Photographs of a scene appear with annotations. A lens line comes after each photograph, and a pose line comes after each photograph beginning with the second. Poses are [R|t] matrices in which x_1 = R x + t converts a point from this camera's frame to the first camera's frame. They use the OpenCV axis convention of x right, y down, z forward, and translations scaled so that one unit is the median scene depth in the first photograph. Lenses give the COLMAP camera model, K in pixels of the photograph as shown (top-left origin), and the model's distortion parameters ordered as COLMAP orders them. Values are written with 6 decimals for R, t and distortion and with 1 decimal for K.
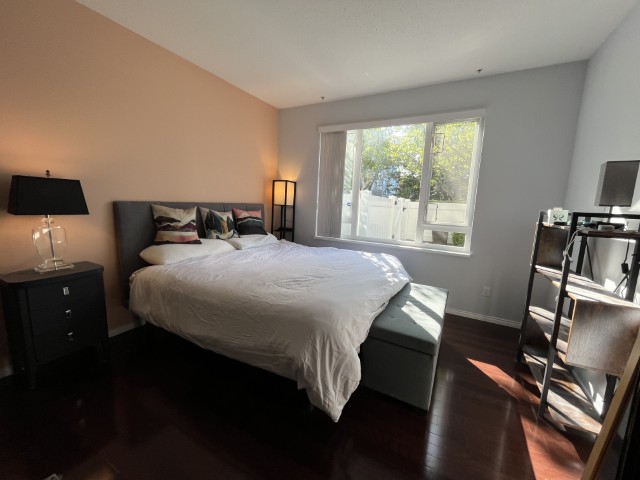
lens RADIAL K [[260.8, 0, 319.6], [0, 260.8, 239.8], [0, 0, 1]] dist [-0.003478, 0.000203]
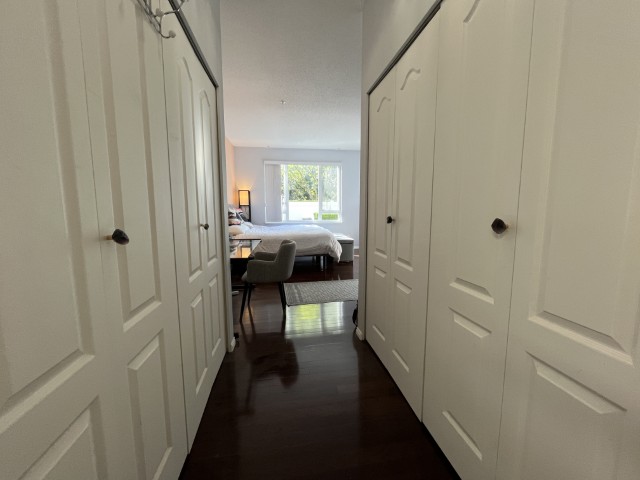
lens RADIAL K [[260.8, 0, 321.0], [0, 260.8, 243.0], [0, 0, 1]] dist [-0.003478, 0.000203]
pose [[0.790226, -0.124145, 0.600110, -1.168750], [0.120961, 0.991598, 0.045850, 0.128216], [-0.600760, 0.036358, 0.798603, -0.898501]]
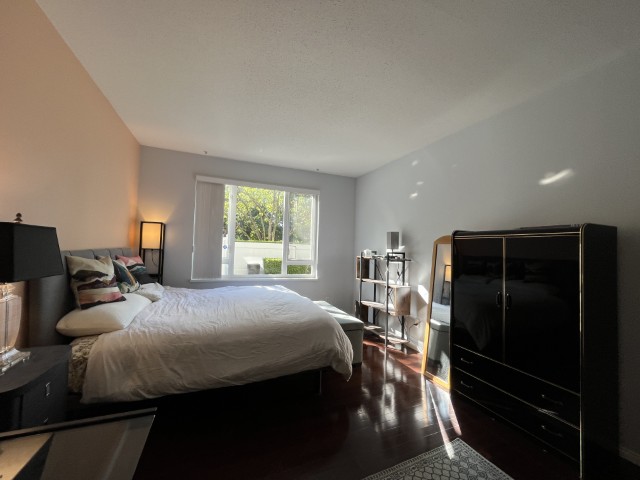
lens RADIAL K [[260.8, 0, 318.2], [0, 260.8, 240.0], [0, 0, 1]] dist [-0.003478, 0.000203]
pose [[0.629056, 0.002755, 0.777355, -0.717494], [0.103516, 0.990791, -0.087280, -0.038425], [-0.770437, 0.135373, 0.622978, -0.010858]]
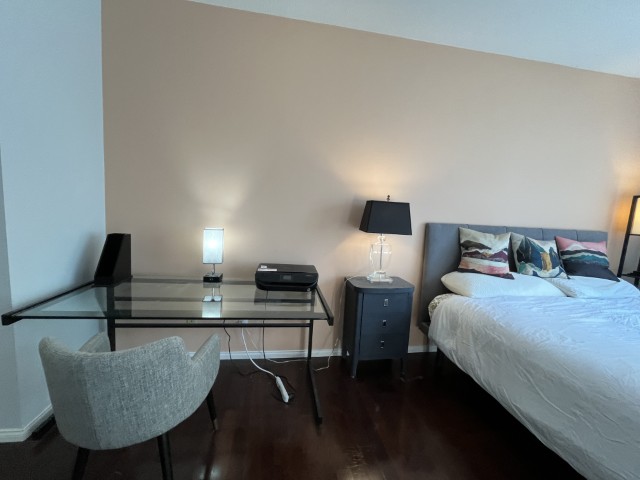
lens RADIAL K [[260.8, 0, 316.6], [0, 260.8, 238.8], [0, 0, 1]] dist [-0.003478, 0.000203]
pose [[0.604786, 0.079541, -0.792406, -0.202892], [-0.144824, 0.989394, -0.011219, -0.010950], [0.783109, 0.121544, 0.609891, 0.042011]]
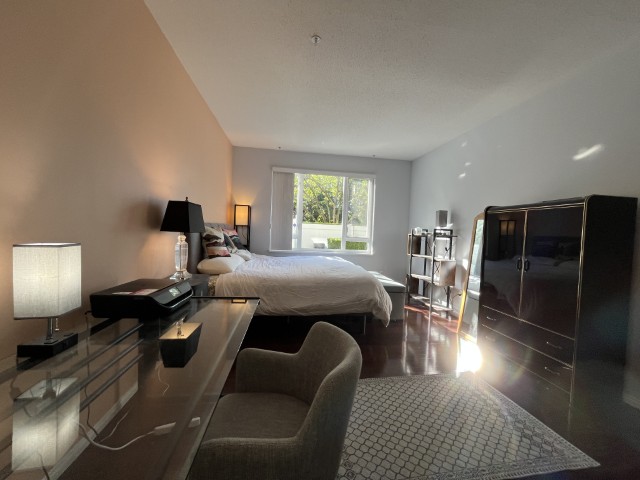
lens RADIAL K [[260.8, 0, 318.7], [0, 260.8, 241.1], [0, 0, 1]] dist [-0.003478, 0.000203]
pose [[0.804421, -0.031949, 0.593199, -0.851130], [0.076897, 0.995752, -0.050649, 0.035695], [-0.589061, 0.086359, 0.803461, -0.231450]]
